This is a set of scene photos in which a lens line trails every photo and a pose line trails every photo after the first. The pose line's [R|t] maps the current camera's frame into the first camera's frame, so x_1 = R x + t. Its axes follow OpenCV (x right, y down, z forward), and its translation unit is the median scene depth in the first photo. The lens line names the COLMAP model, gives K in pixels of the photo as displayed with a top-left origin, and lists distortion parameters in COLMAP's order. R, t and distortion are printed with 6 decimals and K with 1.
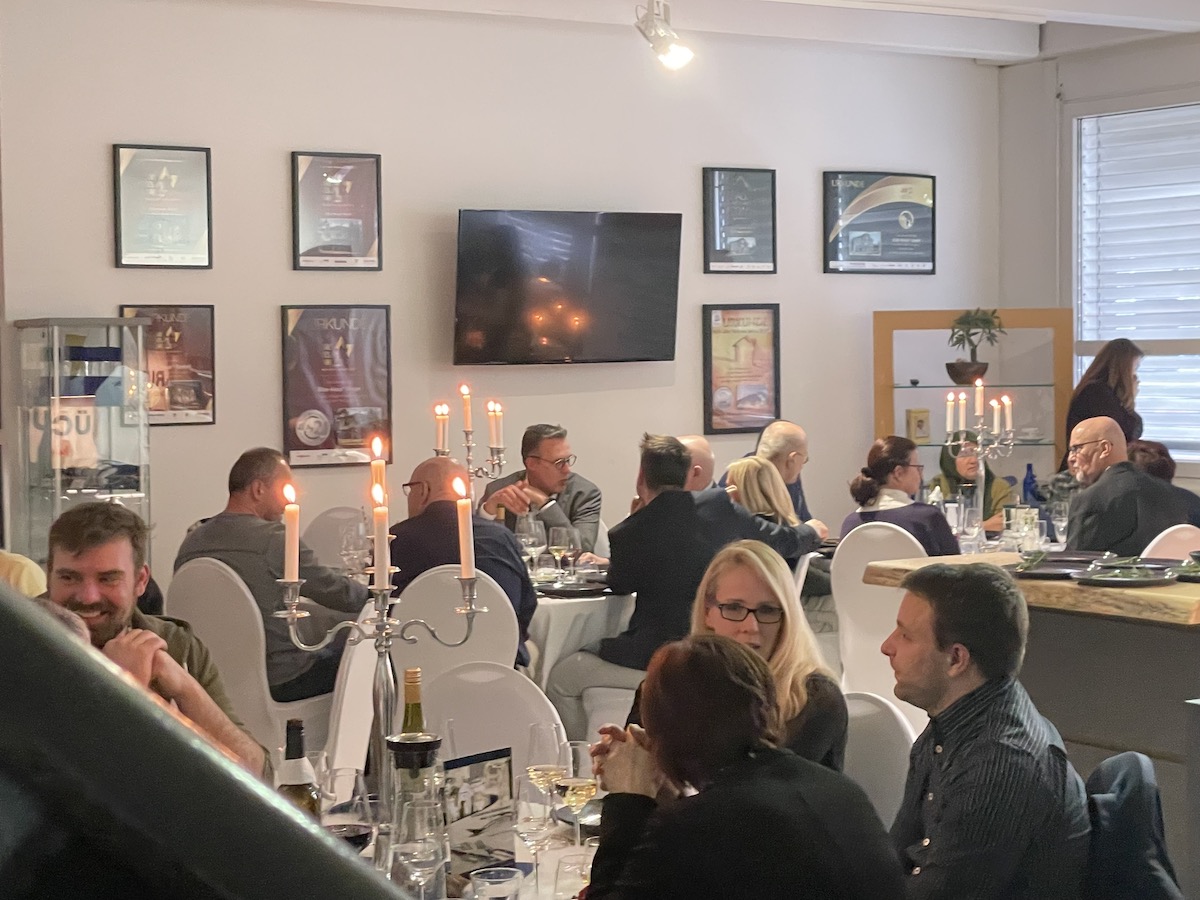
lens RADIAL K [[2366.0, 0, 600.0], [0, 2366.0, 450.0], [0, 0, 1]] dist [0.009678, -0.099634]
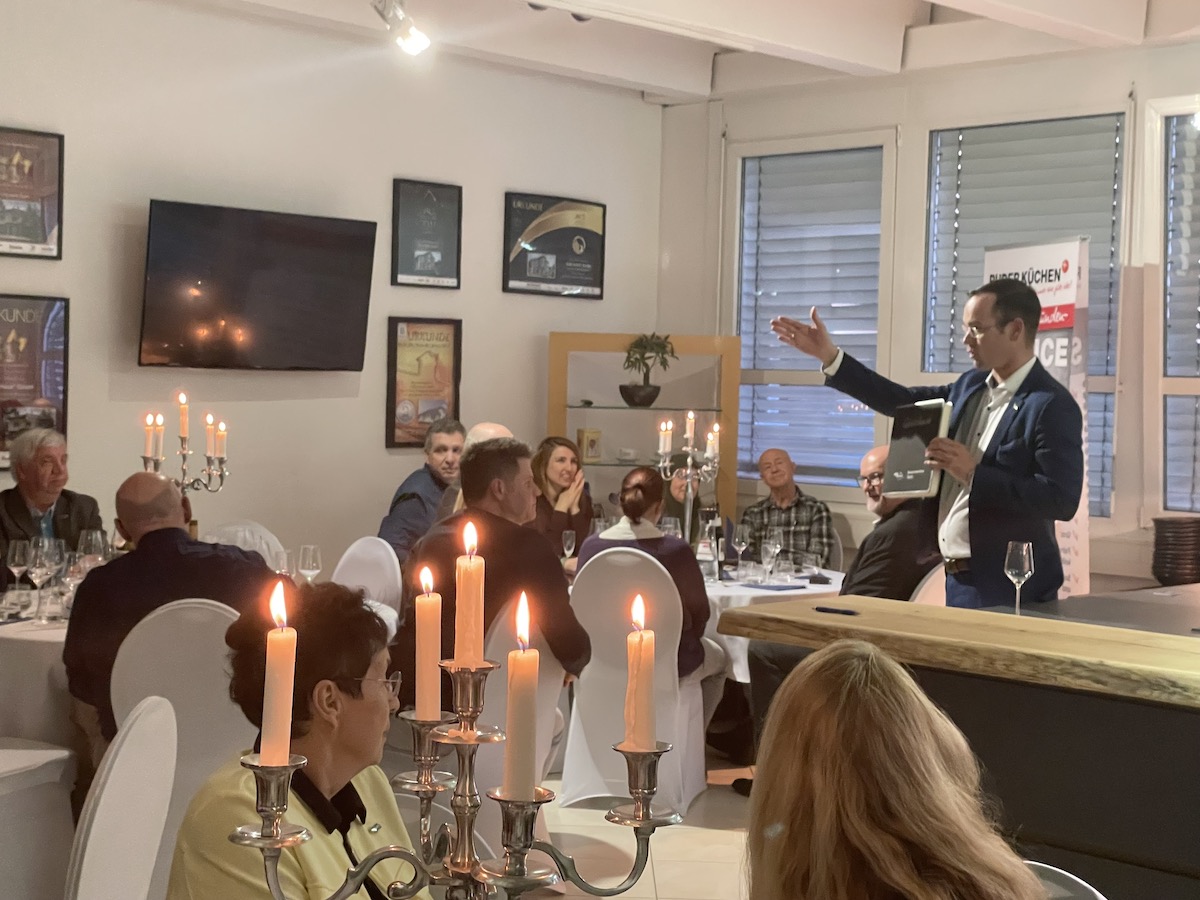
lens RADIAL K [[1871.7, 0, 600.0], [0, 1871.7, 450.0], [0, 0, 1]] dist [0.047292, 0.078242]
pose [[0.971391, 0.030489, 0.235519, -0.053185], [-0.029270, 0.999534, -0.008667, -0.001317], [-0.235674, 0.001525, 0.971831, 0.213534]]
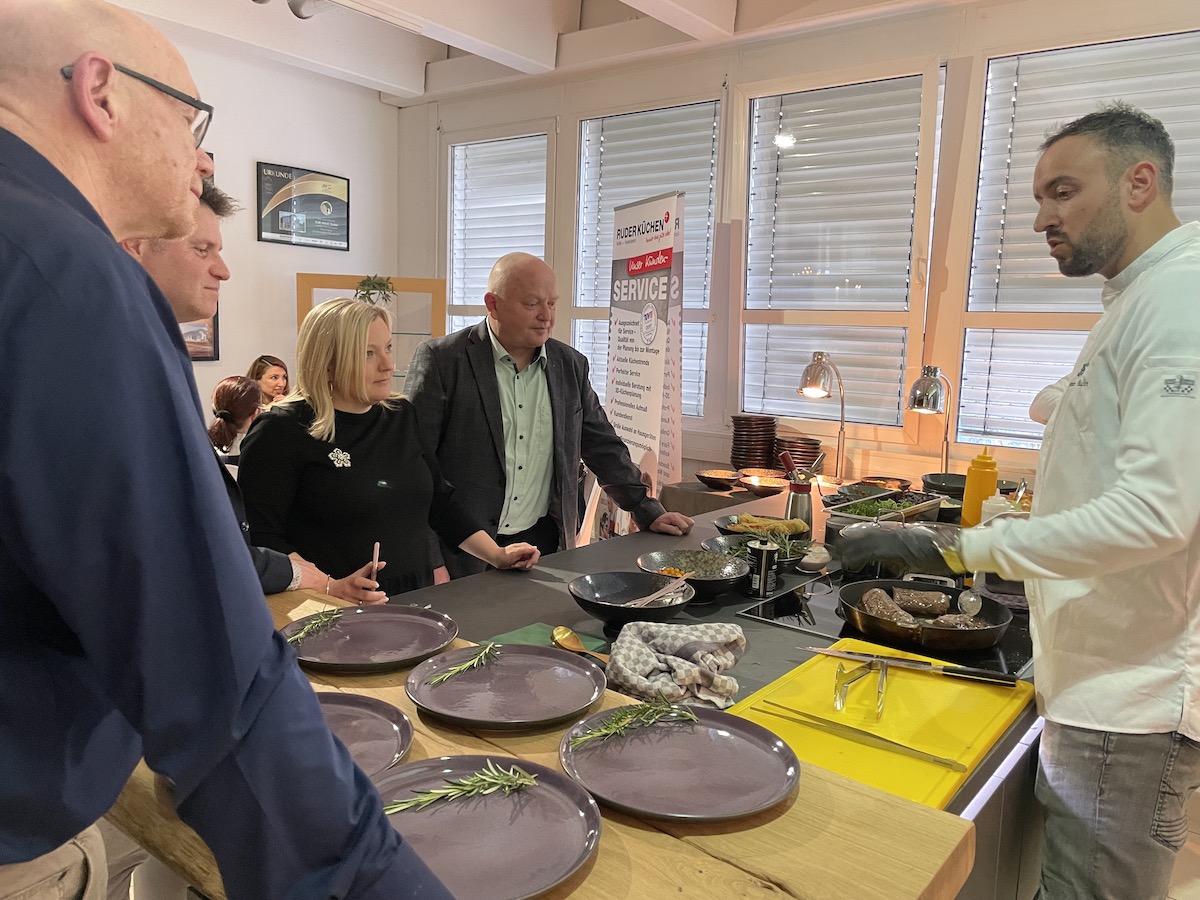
lens RADIAL K [[916.1, 0, 600.0], [0, 916.1, 450.0], [0, 0, 1]] dist [0.071840, -0.101703]
pose [[0.940009, -0.002055, 0.341145, 0.099681], [-0.030341, 0.995516, 0.089599, -0.010961], [-0.339799, -0.094574, 0.935731, 0.449260]]
